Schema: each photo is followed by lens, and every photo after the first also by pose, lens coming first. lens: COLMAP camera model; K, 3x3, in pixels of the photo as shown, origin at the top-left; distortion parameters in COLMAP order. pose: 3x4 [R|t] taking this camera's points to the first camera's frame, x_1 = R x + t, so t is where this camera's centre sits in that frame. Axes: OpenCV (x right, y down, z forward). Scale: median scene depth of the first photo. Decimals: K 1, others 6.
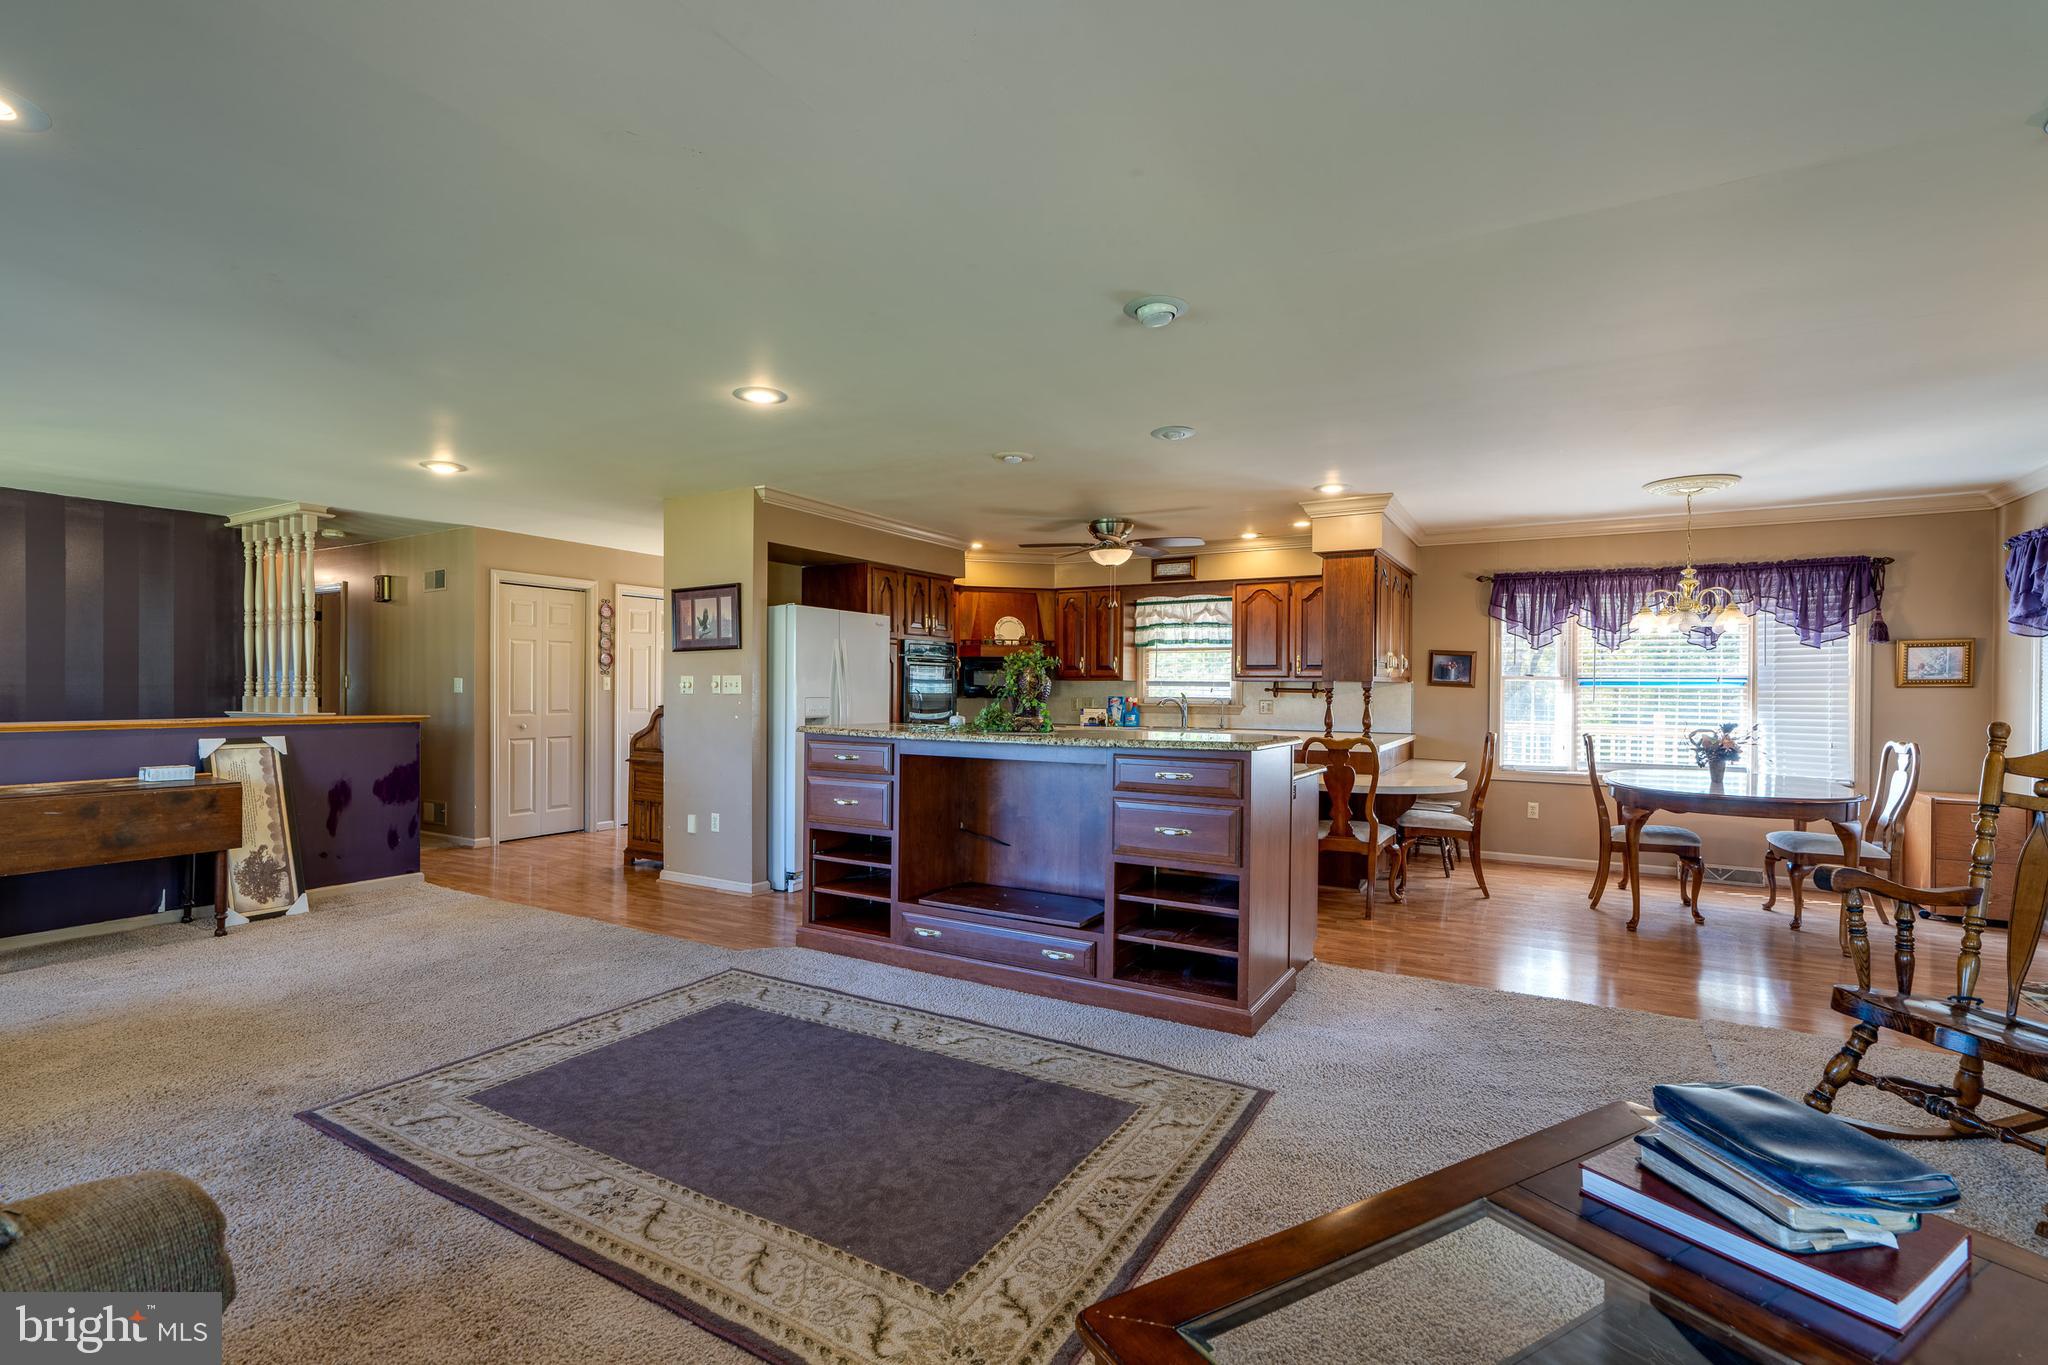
lens RADIAL K [[935.0, 0, 1022.4], [0, 935.0, 686.7], [0, 0, 1]] dist [0.003940, 0.000441]
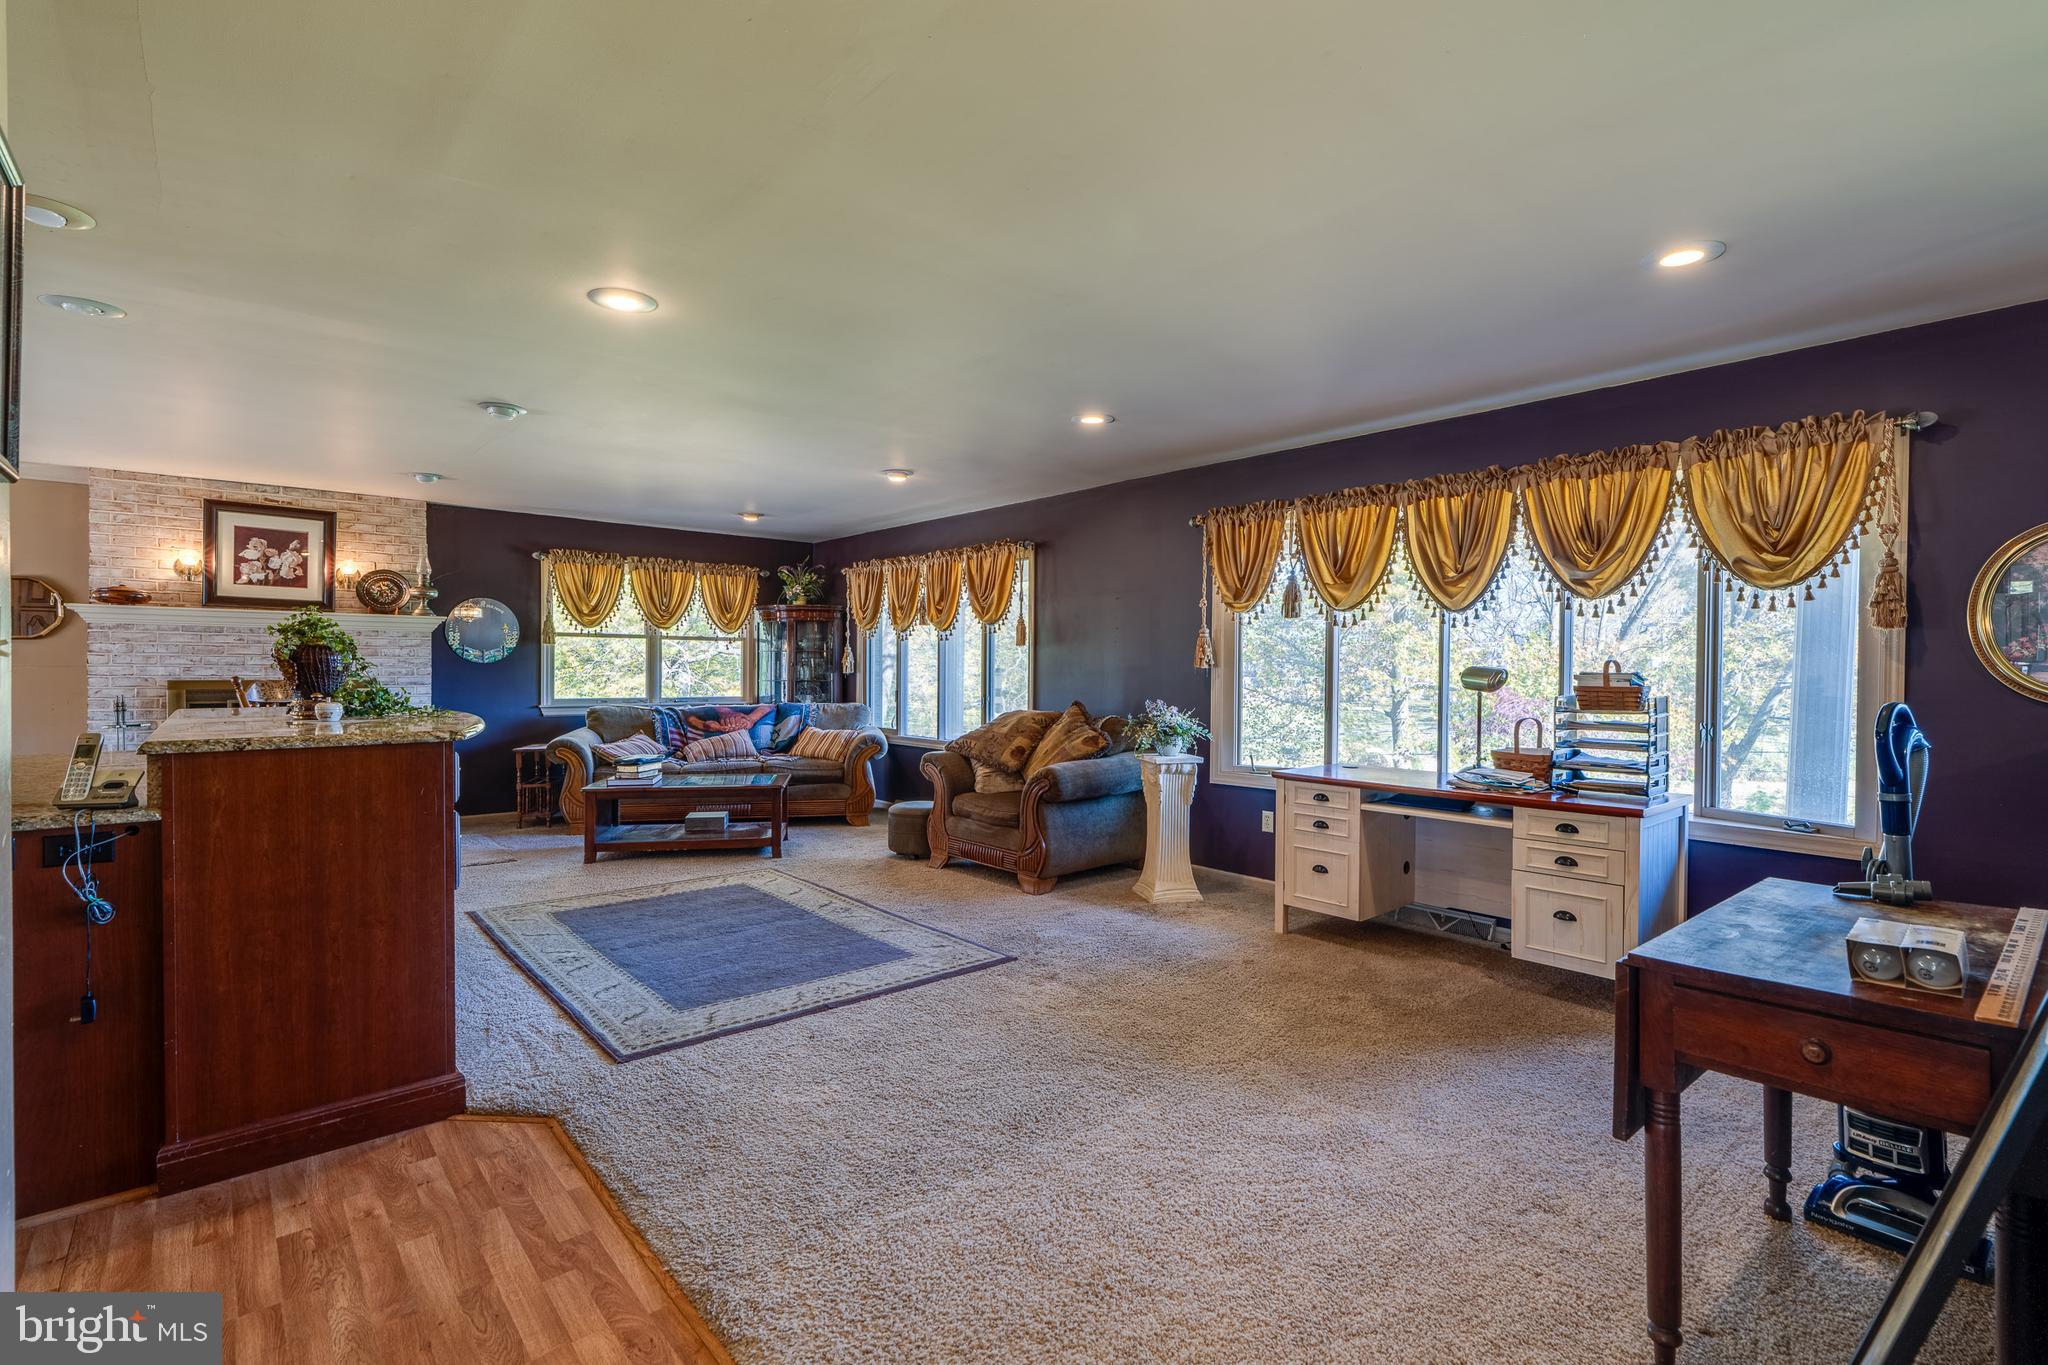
lens RADIAL K [[935.0, 0, 1027.3], [0, 935.0, 678.0], [0, 0, 1]] dist [0.003940, 0.000441]
pose [[-0.947020, -0.012937, 0.320914, -0.981082], [-0.010141, 0.999895, 0.010382, 0.000167], [-0.321014, 0.006578, -0.947051, 1.862833]]
